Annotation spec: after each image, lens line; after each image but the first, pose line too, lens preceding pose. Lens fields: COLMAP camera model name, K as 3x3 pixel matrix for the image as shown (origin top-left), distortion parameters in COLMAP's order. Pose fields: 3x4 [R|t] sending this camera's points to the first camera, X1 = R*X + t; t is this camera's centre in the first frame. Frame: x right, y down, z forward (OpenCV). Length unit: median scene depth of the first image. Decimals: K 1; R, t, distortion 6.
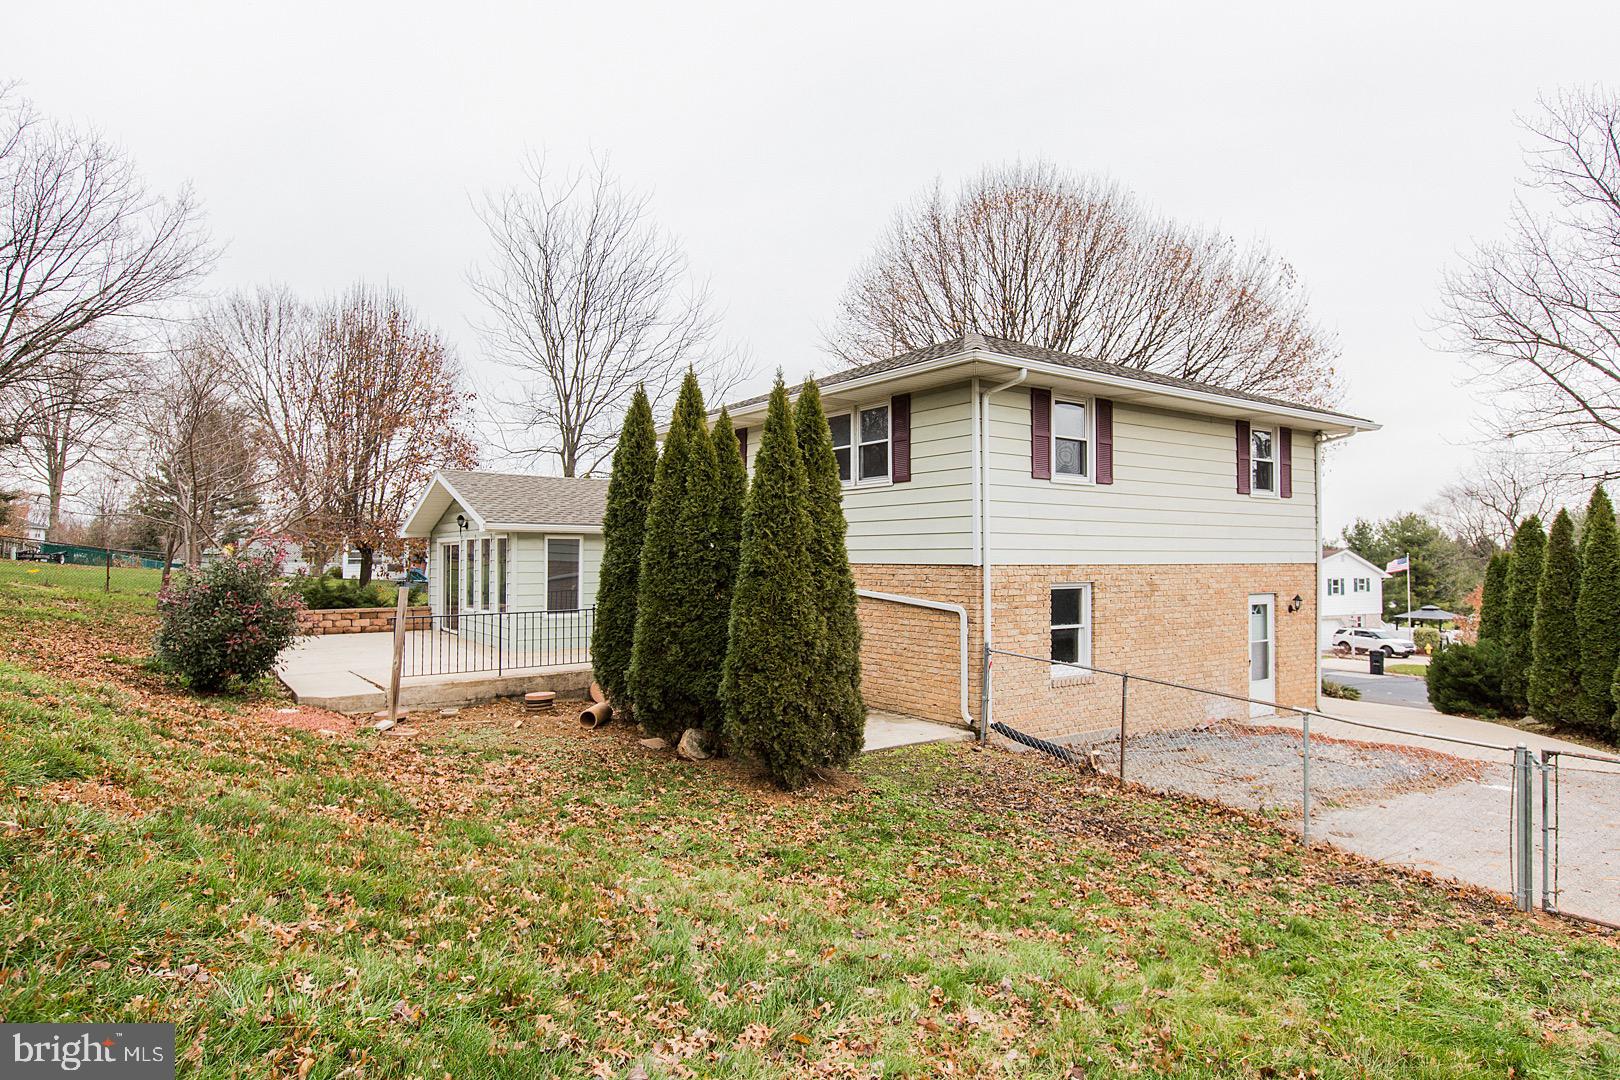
lens RADIAL K [[951.0, 0, 809.1], [0, 951.0, 542.4], [0, 0, 1]] dist [0.006378, -0.002766]
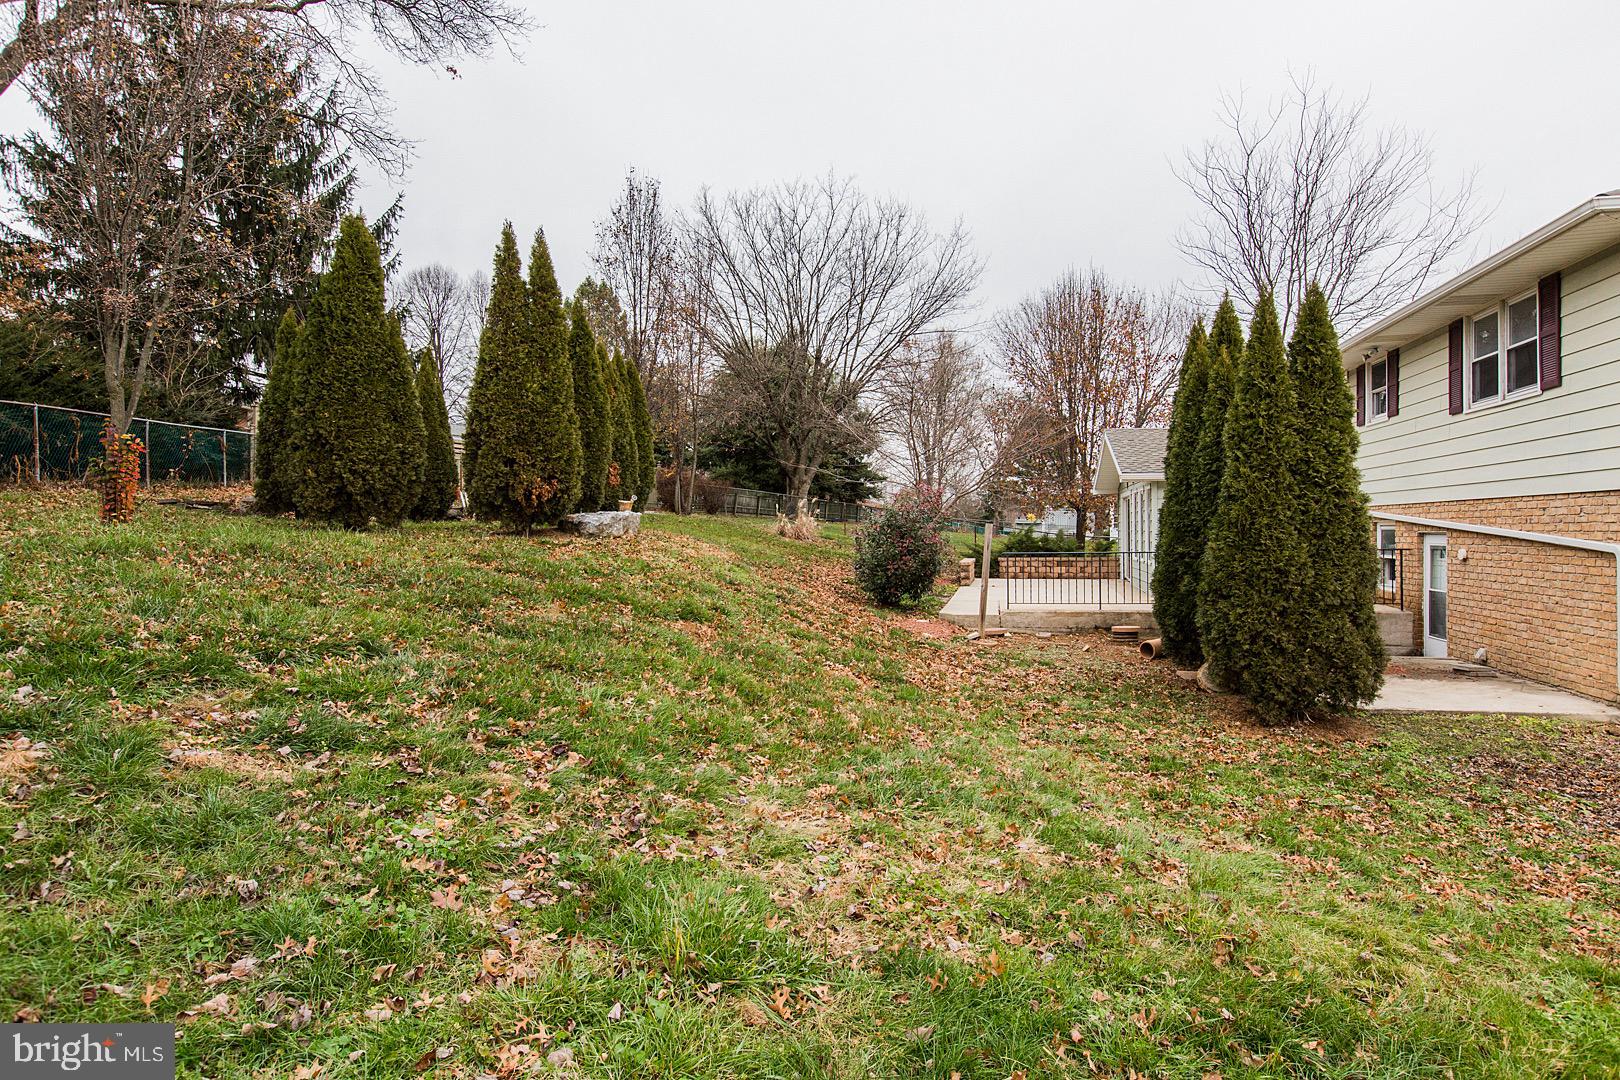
lens RADIAL K [[951.0, 0, 804.4], [0, 951.0, 542.4], [0, 0, 1]] dist [0.006378, -0.002766]
pose [[0.666582, 0.004210, -0.745420, 0.279273], [0.015758, 0.999681, 0.019737, 0.038198], [0.745265, -0.024902, 0.666303, 0.021816]]
